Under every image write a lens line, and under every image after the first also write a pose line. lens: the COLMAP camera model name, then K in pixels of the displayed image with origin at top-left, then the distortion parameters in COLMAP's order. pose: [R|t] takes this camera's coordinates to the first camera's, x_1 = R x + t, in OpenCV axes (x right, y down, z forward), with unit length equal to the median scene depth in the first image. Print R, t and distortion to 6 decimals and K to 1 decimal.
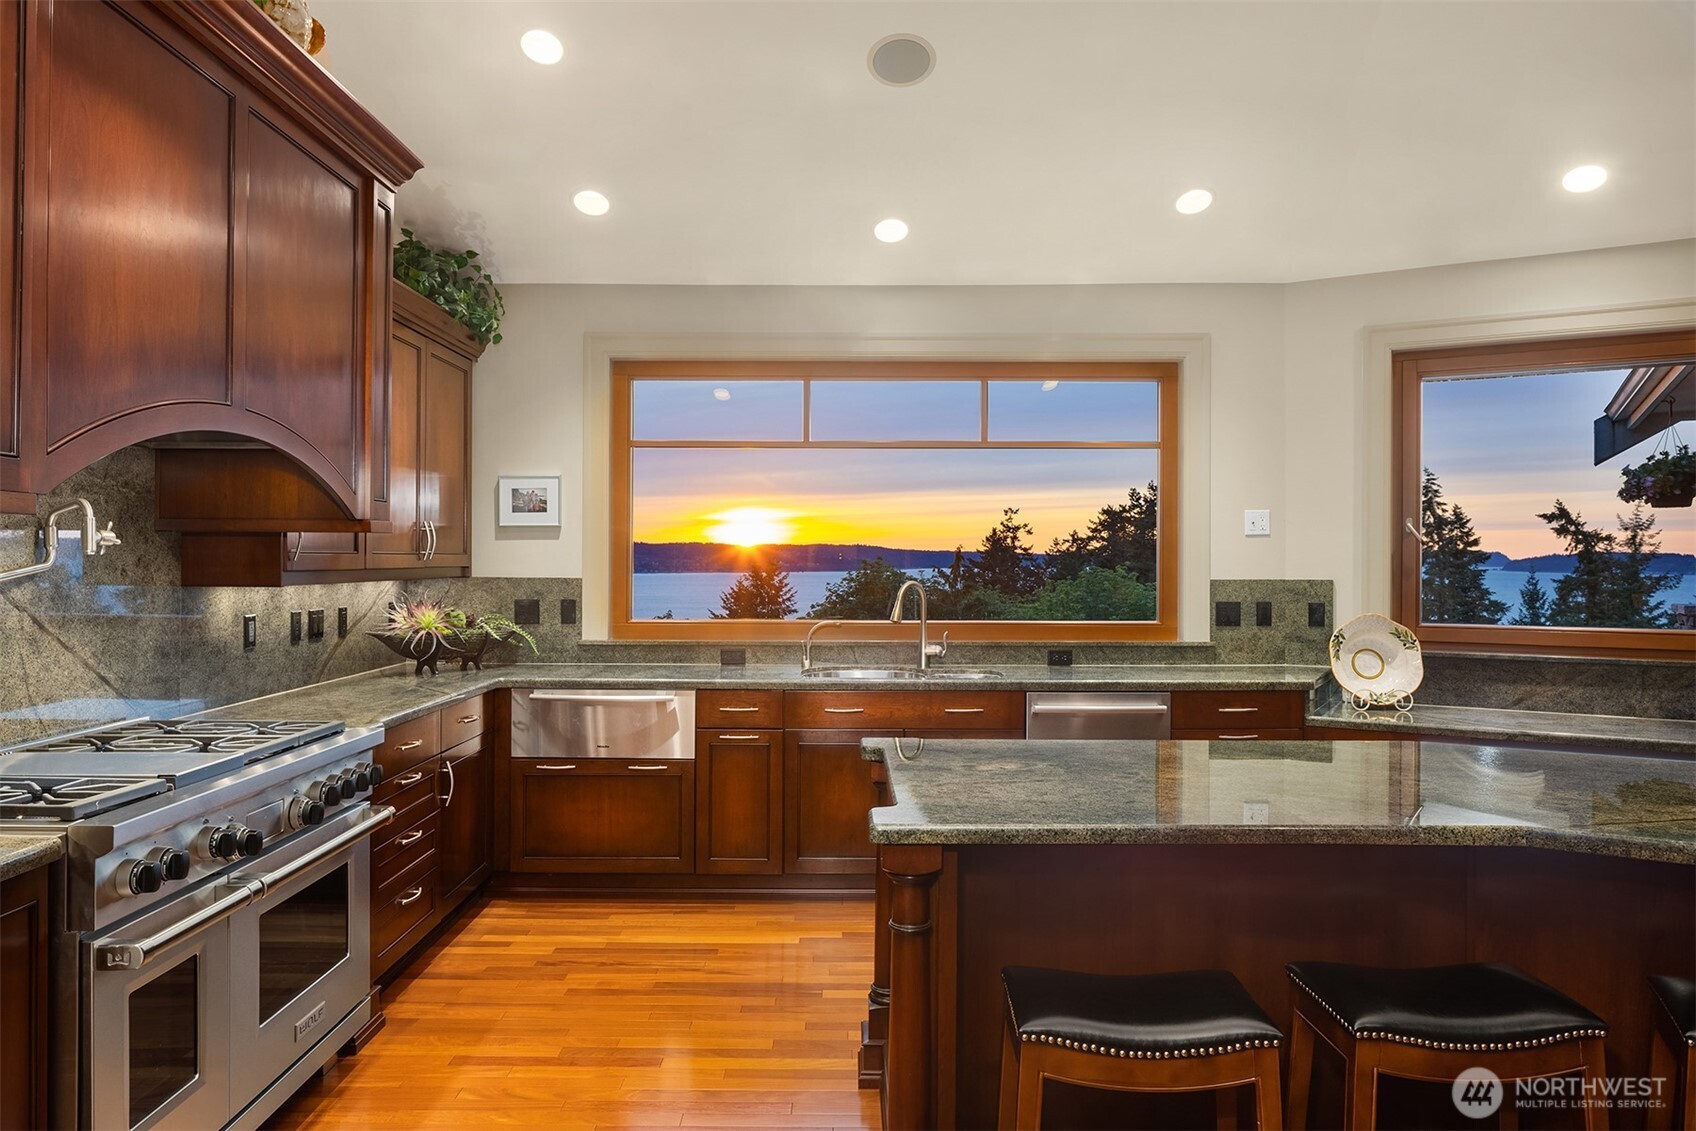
lens RADIAL K [[1150.2, 0, 848.0], [0, 1150.2, 565.5], [0, 0, 1]] dist [0.000352, 0.001758]
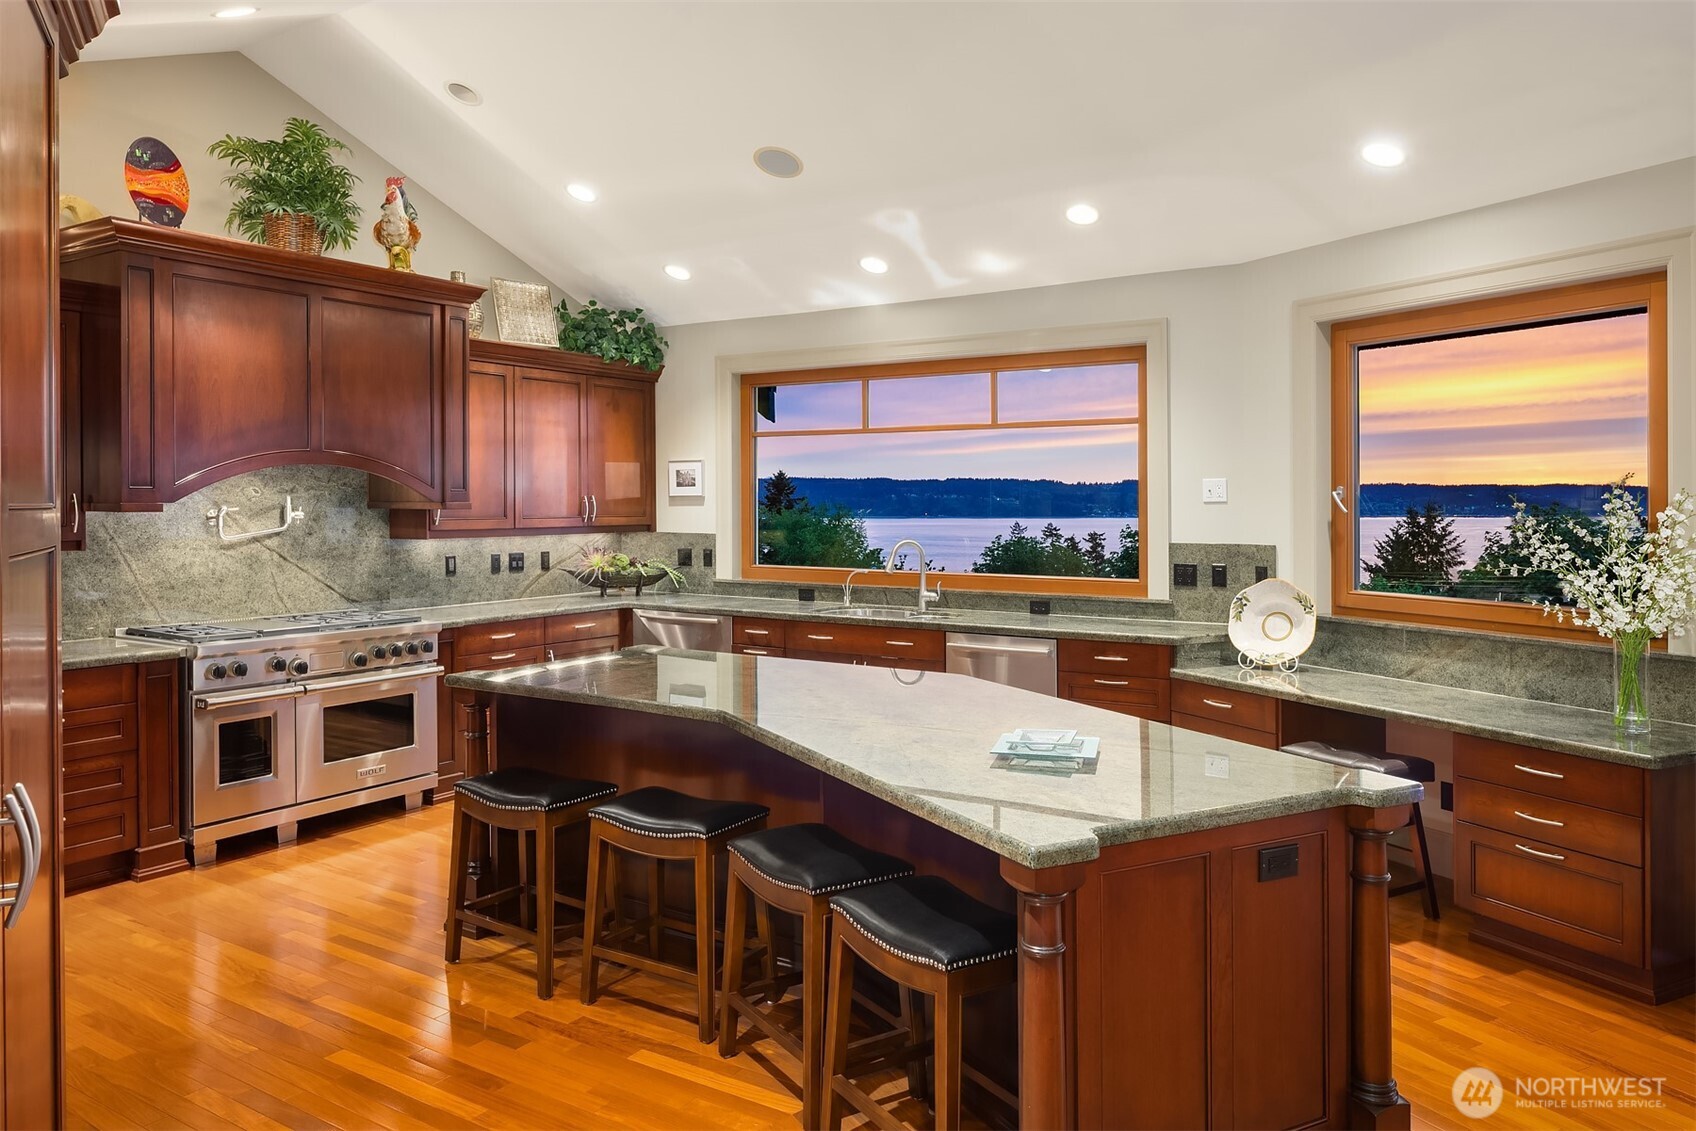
lens RADIAL K [[1175.8, 0, 855.9], [0, 1175.8, 536.3], [0, 0, 1]] dist [0.000040, -0.001302]
pose [[0.841218, 0.014798, -0.540494, 0.665615], [-0.002027, 0.999705, 0.024216, -0.020309], [0.540692, -0.019276, 0.841000, -0.097371]]
